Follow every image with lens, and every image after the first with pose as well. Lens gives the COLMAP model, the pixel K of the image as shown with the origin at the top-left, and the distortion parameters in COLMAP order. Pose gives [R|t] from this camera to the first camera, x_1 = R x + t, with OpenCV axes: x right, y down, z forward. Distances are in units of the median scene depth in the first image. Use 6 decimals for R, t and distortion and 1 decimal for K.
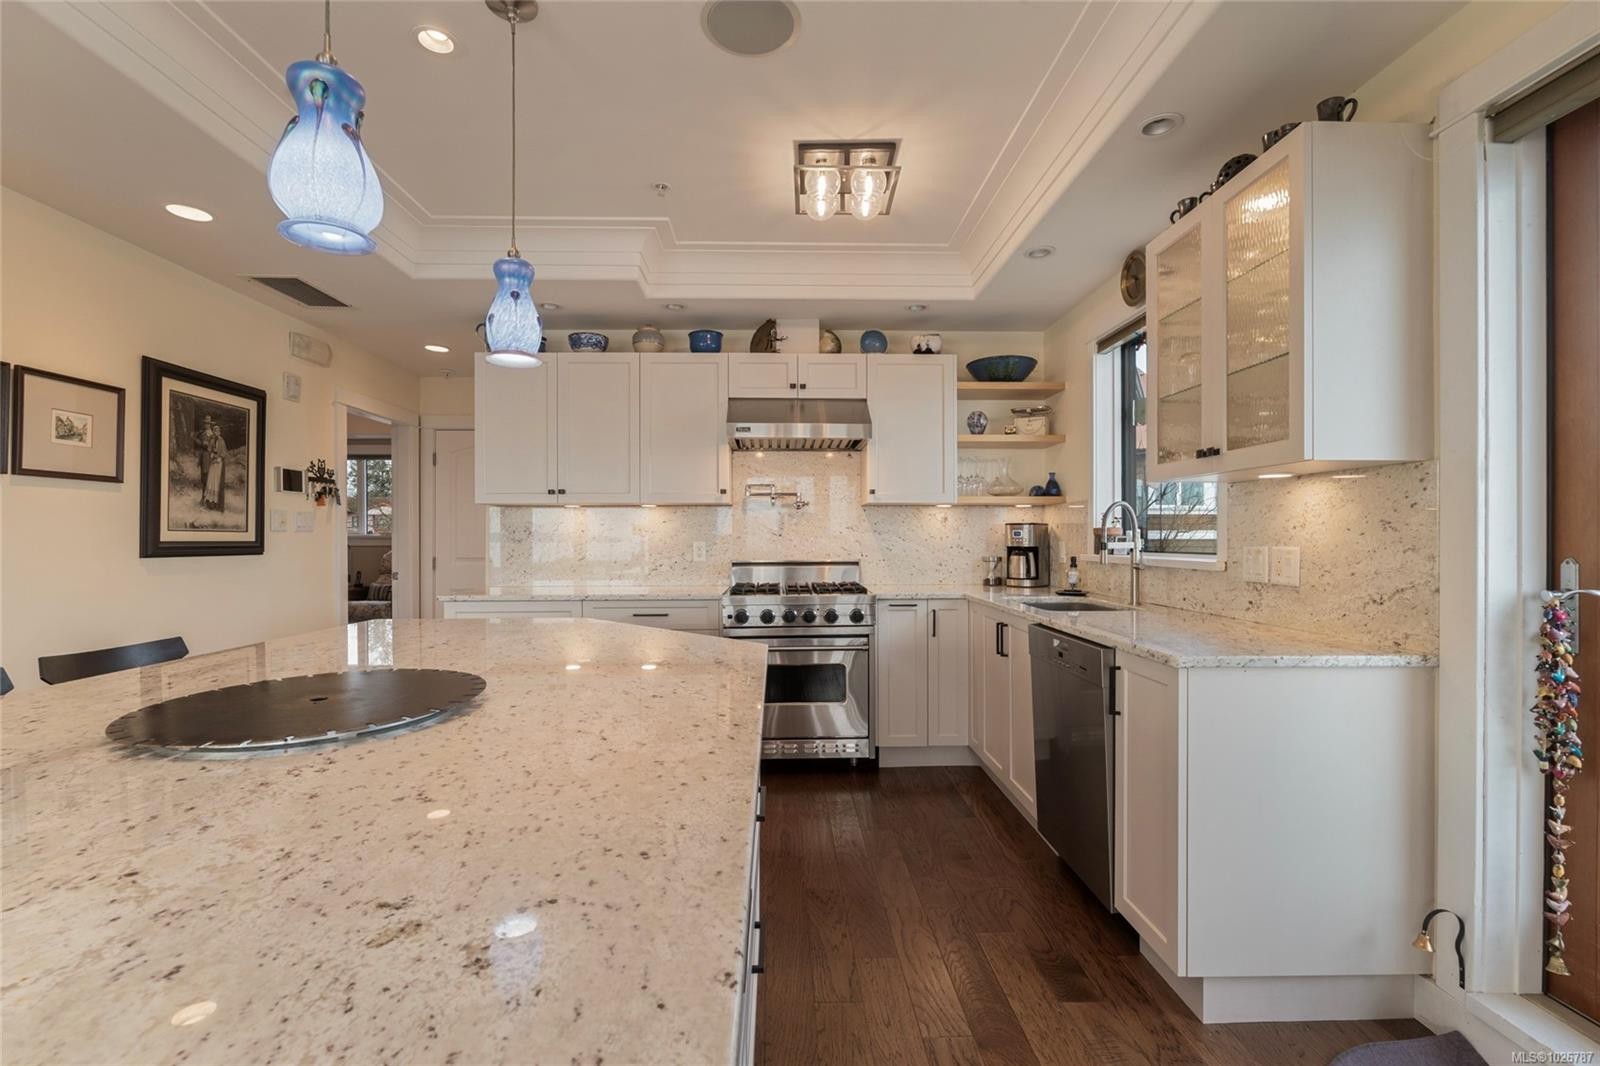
lens RADIAL K [[708.8, 0, 808.8], [0, 708.8, 537.9], [0, 0, 1]] dist [-0.006140, 0.000019]
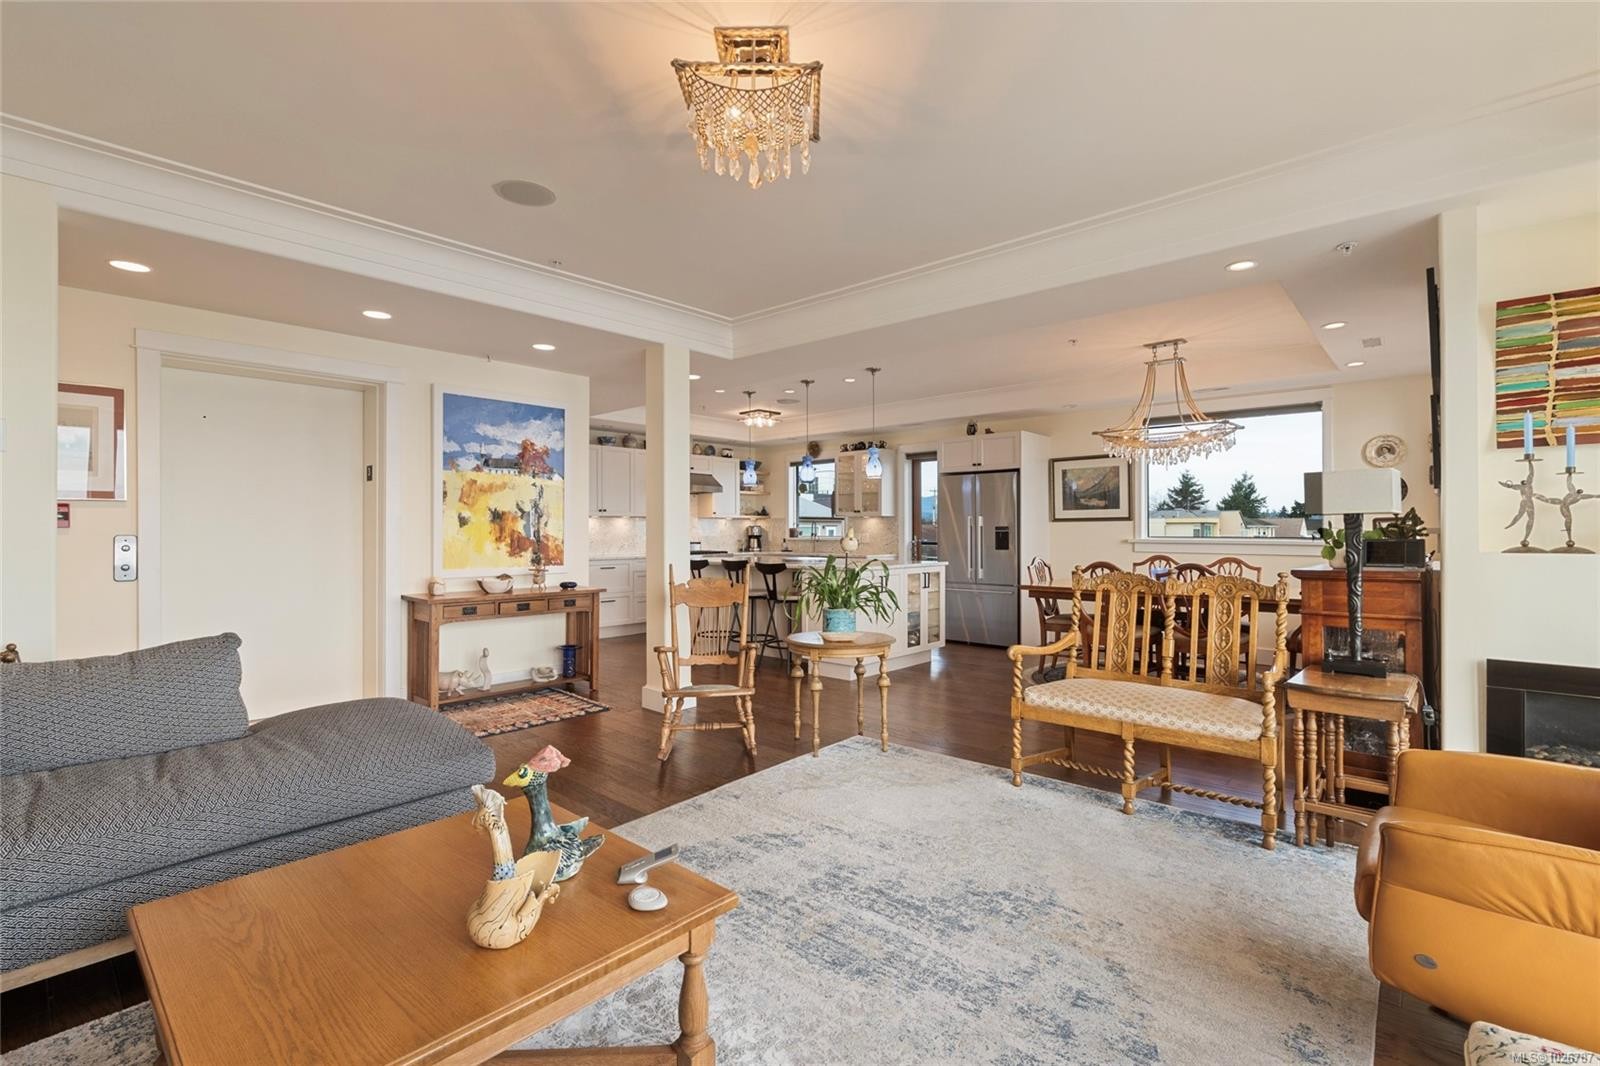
lens RADIAL K [[708.8, 0, 807.8], [0, 708.8, 528.8], [0, 0, 1]] dist [-0.006140, 0.000019]
pose [[0.689001, 0.002725, 0.724755, -1.719810], [0.001772, 0.999984, -0.005444, 0.004122], [-0.724758, 0.005036, 0.688985, -1.087044]]
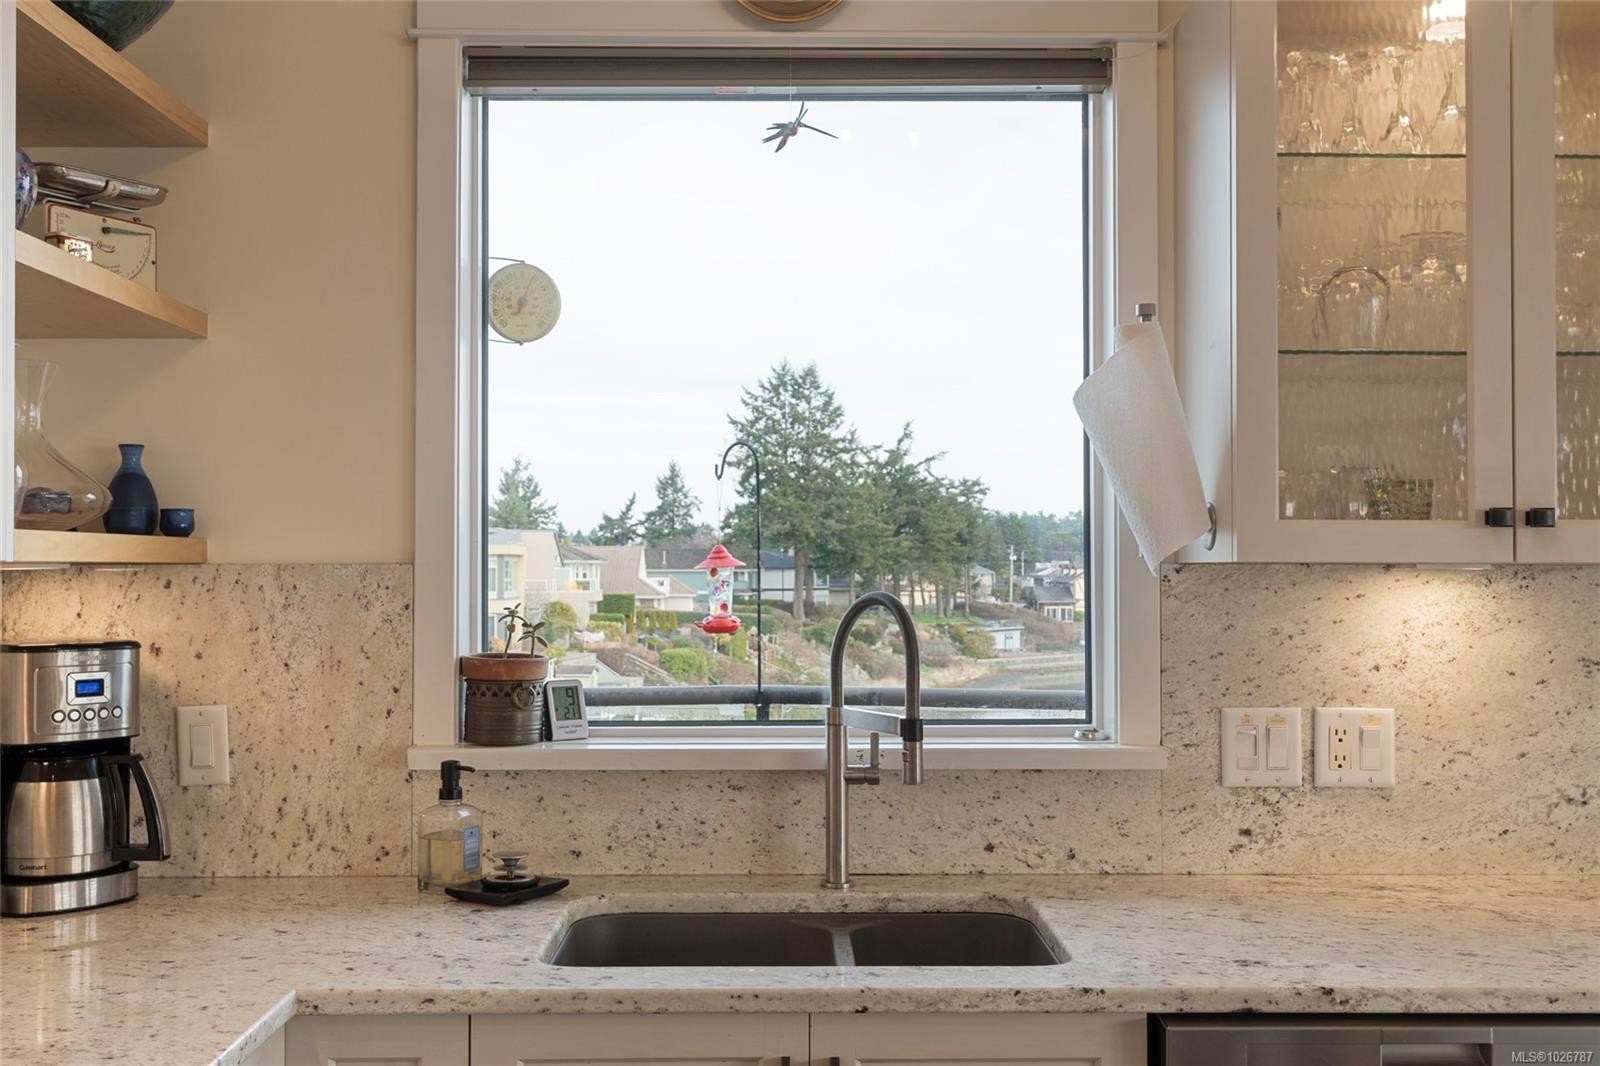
lens RADIAL K [[1552.3, 0, 782.1], [0, 1552.3, 558.2], [0, 0, 1]] dist [0.002070, 0.000000]
pose [[0.032967, 0.008045, 0.999424, -0.270325], [0.001981, 0.999965, -0.008115, -0.054750], [-0.999454, 0.002247, 0.032950, 0.898435]]
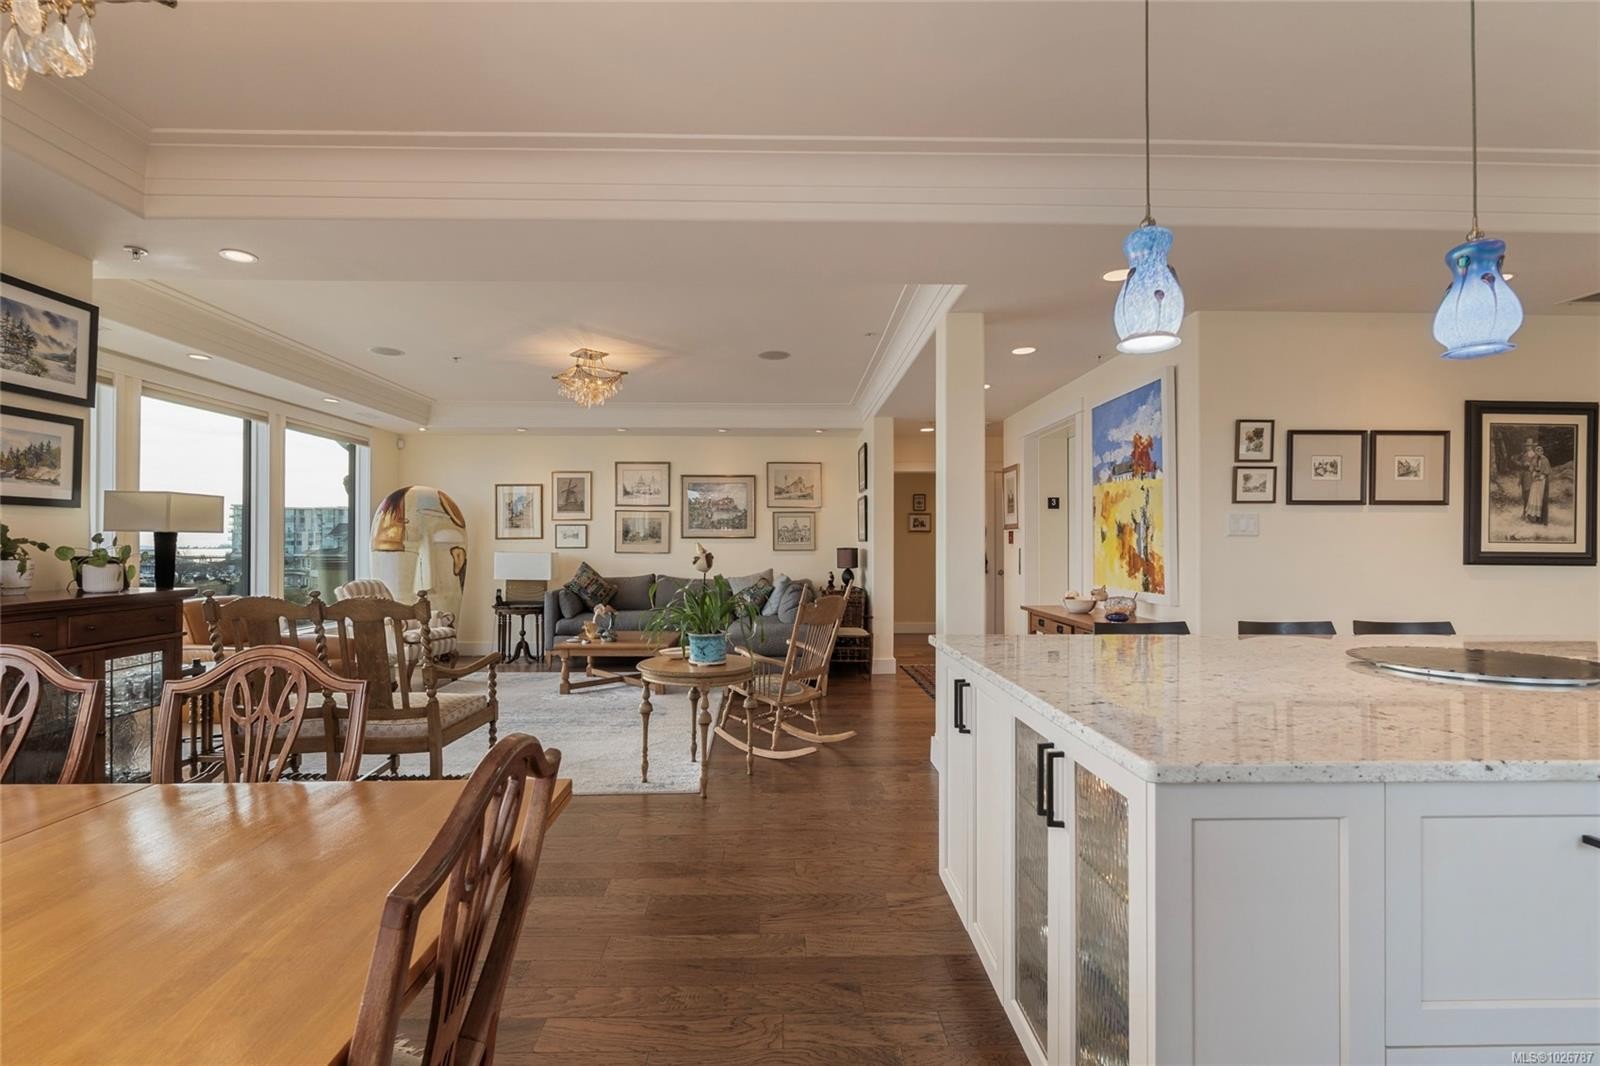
lens RADIAL K [[708.8, 0, 788.8], [0, 708.8, 536.6], [0, 0, 1]] dist [-0.006140, 0.000019]
pose [[-0.016419, -0.011059, -0.999804, 0.279297], [-0.004326, 0.999930, -0.010990, -0.002335], [0.999856, 0.004144, -0.016465, -0.146854]]
